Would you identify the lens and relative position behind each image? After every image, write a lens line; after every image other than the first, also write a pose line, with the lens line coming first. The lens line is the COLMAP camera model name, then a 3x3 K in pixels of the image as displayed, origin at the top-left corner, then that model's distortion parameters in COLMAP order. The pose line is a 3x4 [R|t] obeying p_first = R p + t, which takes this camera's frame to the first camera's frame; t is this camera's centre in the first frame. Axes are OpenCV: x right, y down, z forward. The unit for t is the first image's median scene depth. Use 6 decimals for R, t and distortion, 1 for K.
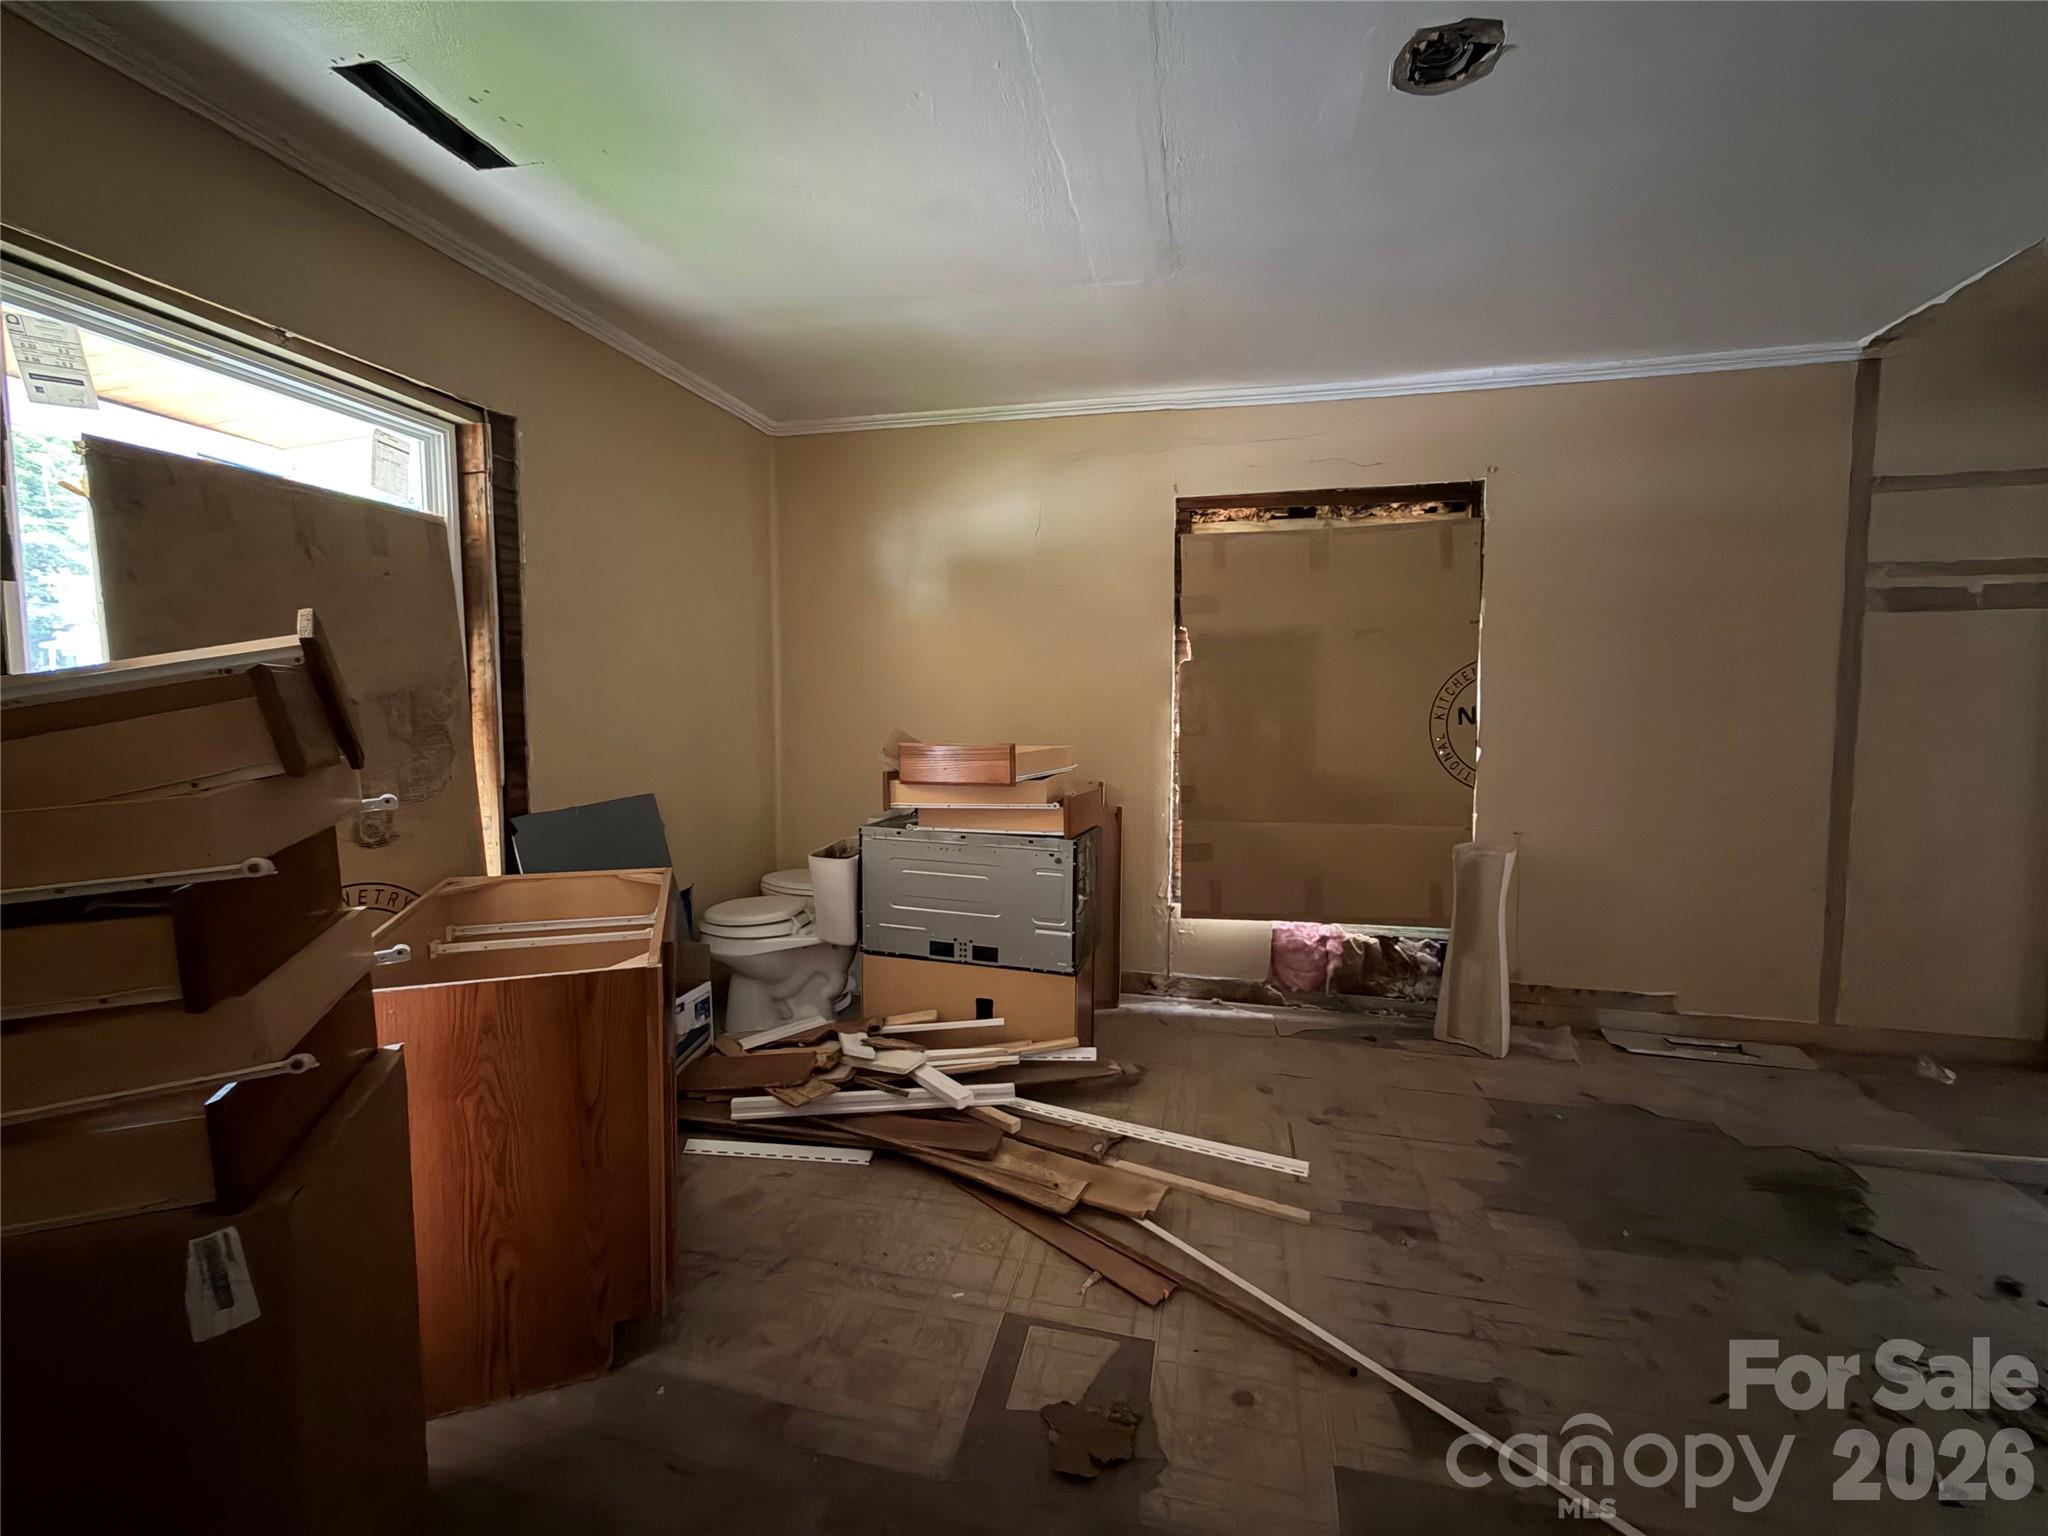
lens RADIAL K [[825.1, 0, 1032.9], [0, 825.1, 765.8], [0, 0, 1]] dist [-0.000013, 0.001013]
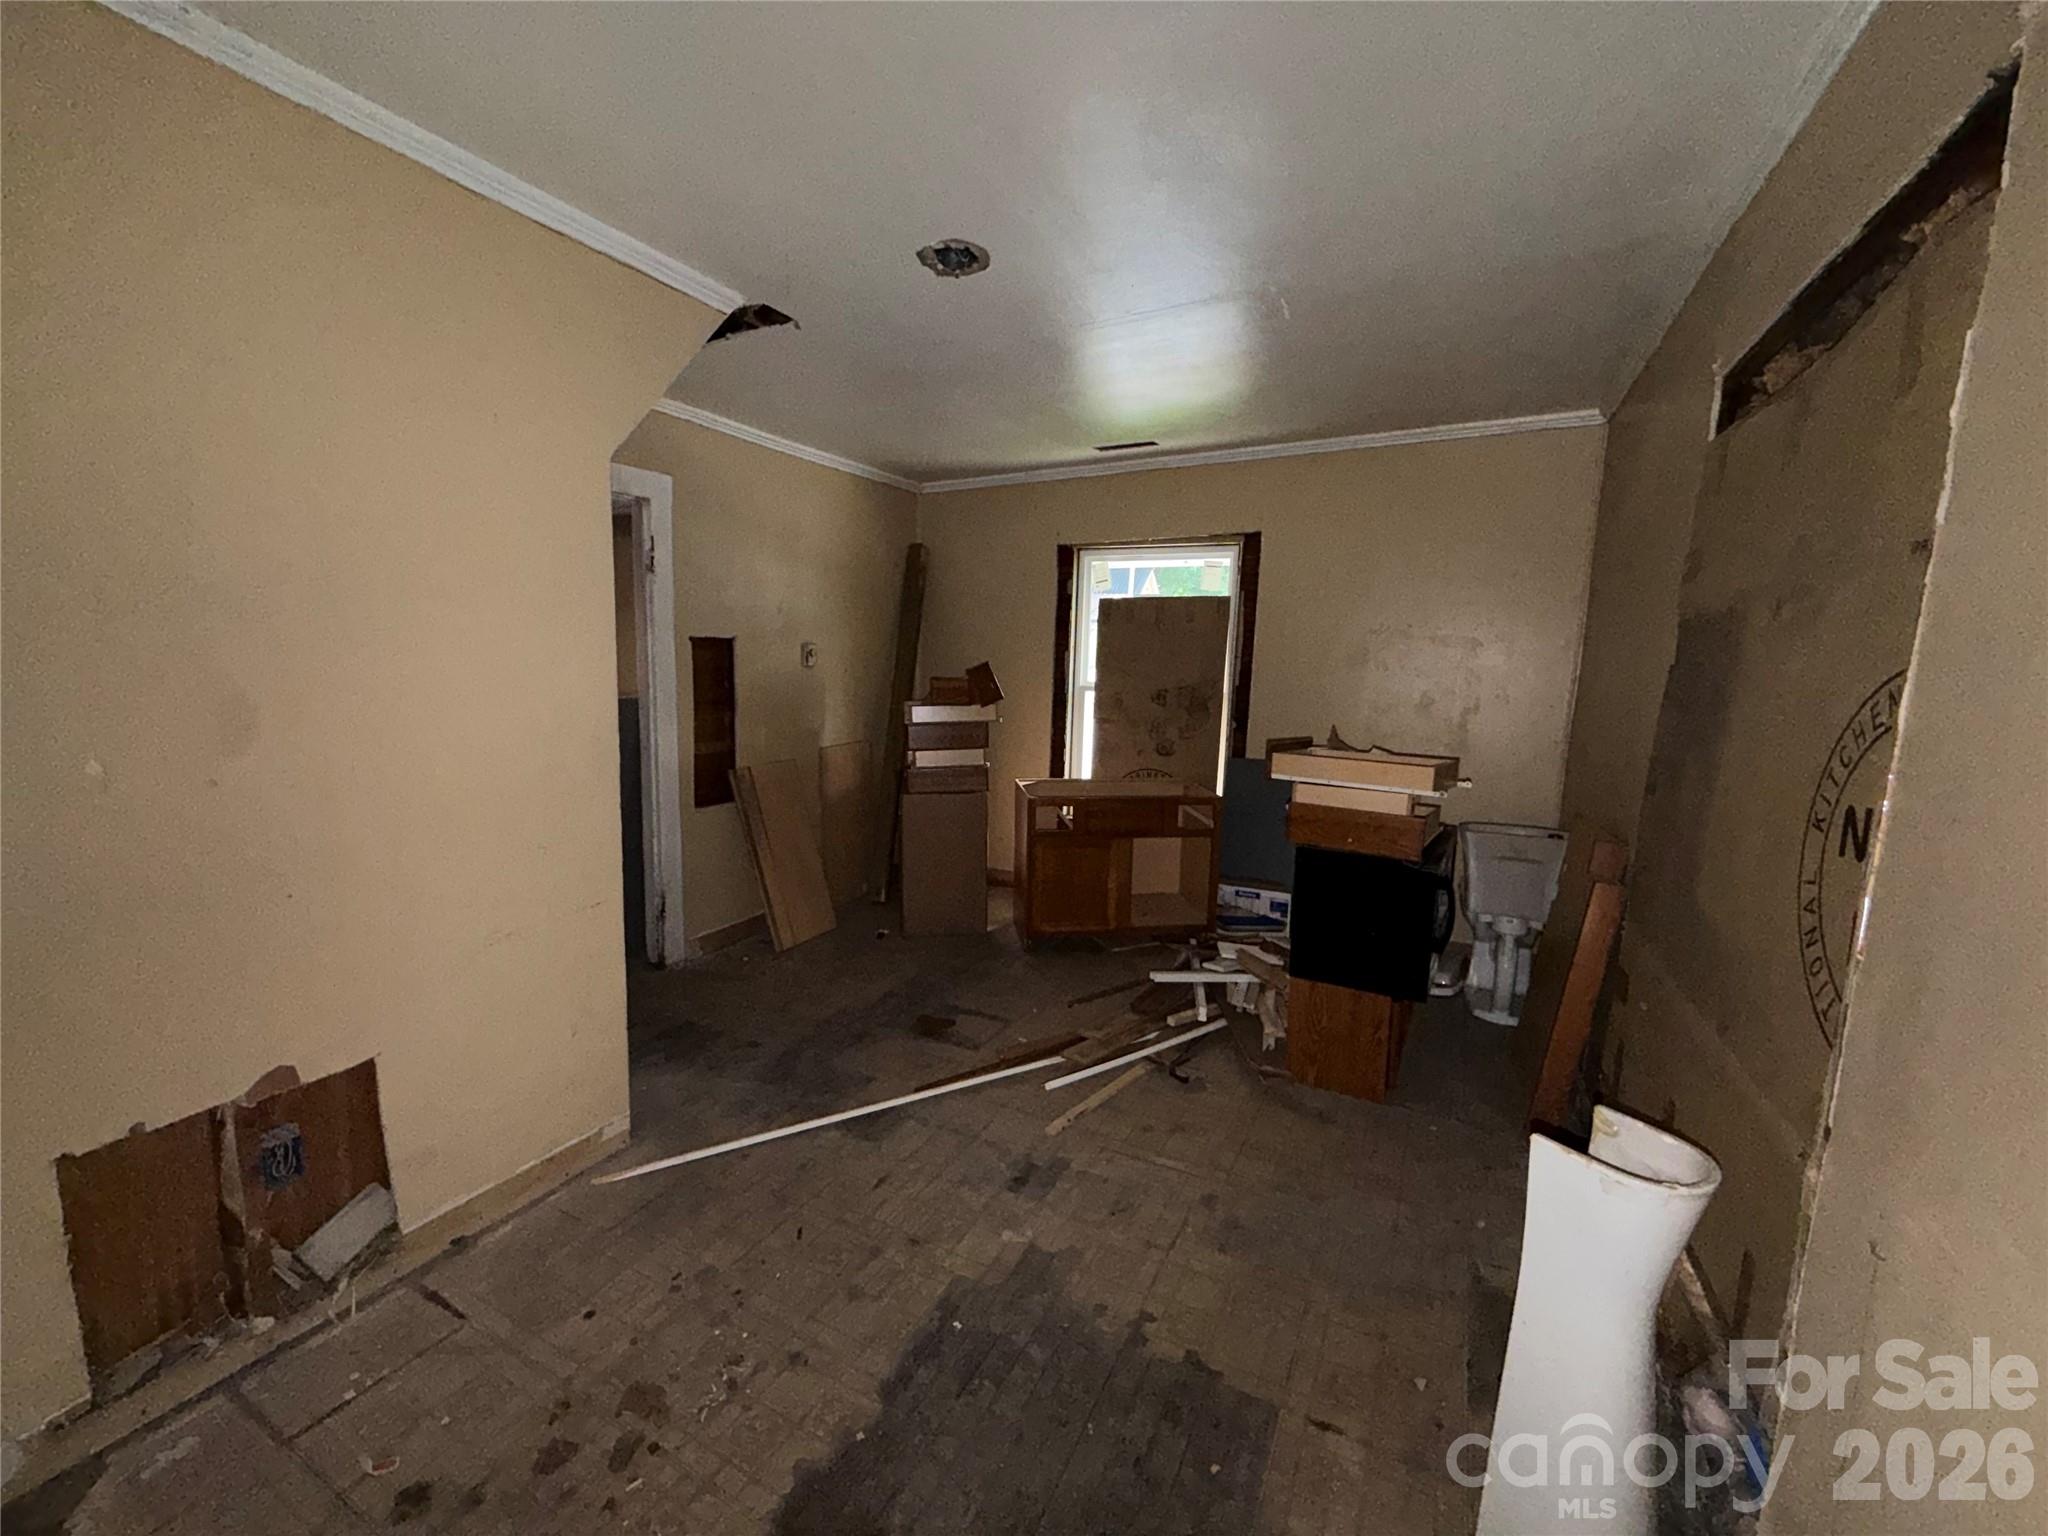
lens RADIAL K [[825.1, 0, 1026.5], [0, 825.1, 774.1], [0, 0, 1]] dist [-0.000013, 0.001013]
pose [[-0.255190, 0.127057, -0.958506, 1.192534], [-0.085362, 0.984497, 0.153229, -0.138059], [0.963115, 0.120923, -0.240388, 0.976055]]
